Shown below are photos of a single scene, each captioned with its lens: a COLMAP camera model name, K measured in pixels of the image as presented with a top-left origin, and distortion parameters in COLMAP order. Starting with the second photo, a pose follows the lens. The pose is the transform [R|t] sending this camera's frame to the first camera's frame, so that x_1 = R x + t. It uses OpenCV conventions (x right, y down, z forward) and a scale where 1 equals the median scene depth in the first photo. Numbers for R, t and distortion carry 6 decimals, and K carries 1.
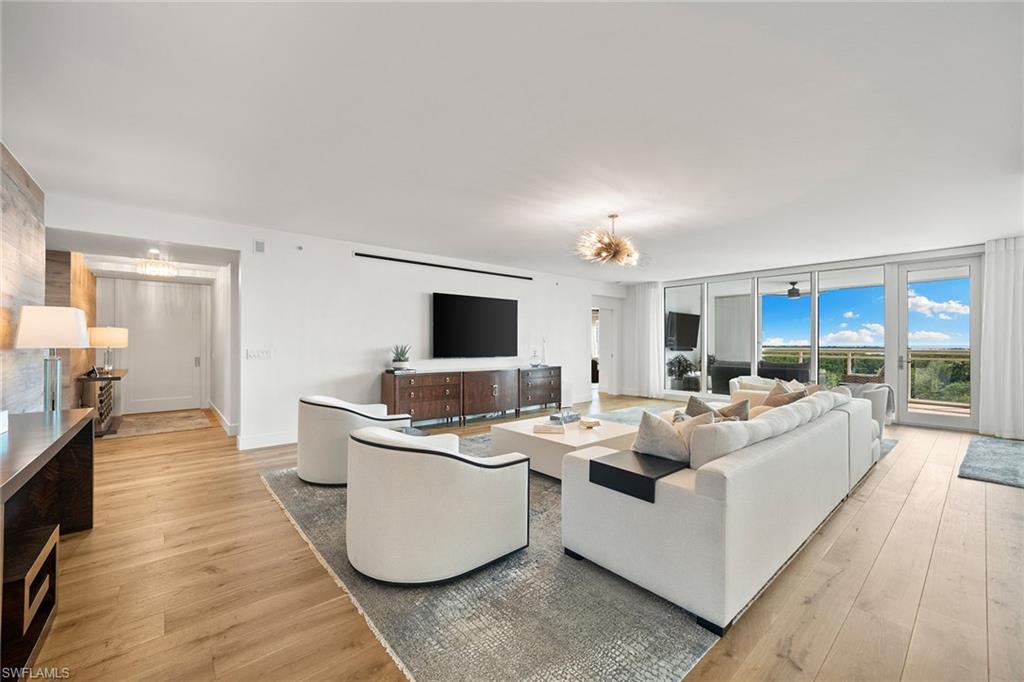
lens RADIAL K [[401.1, 0, 515.8], [0, 401.1, 342.7], [0, 0, 1]] dist [-0.001379, -0.000093]
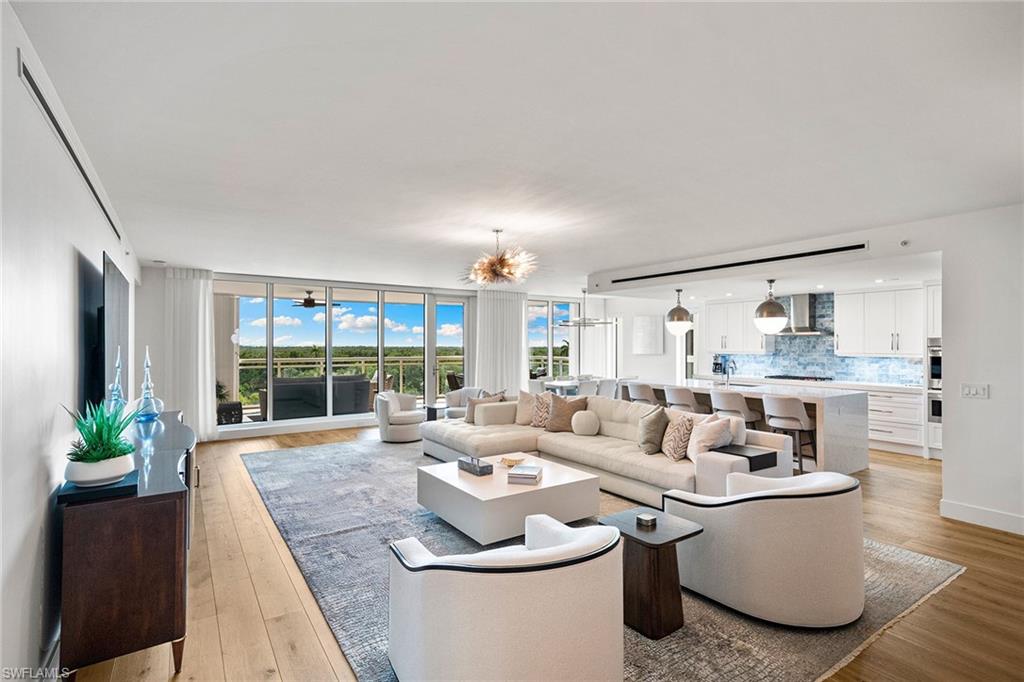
lens RADIAL K [[481.4, 0, 503.8], [0, 481.4, 344.7], [0, 0, 1]] dist [0.004456, -0.000275]
pose [[0.137058, -0.006861, 0.990539, -0.404905], [-0.003024, 0.999968, 0.007345, -0.032701], [-0.990558, -0.004002, 0.137033, 0.385558]]
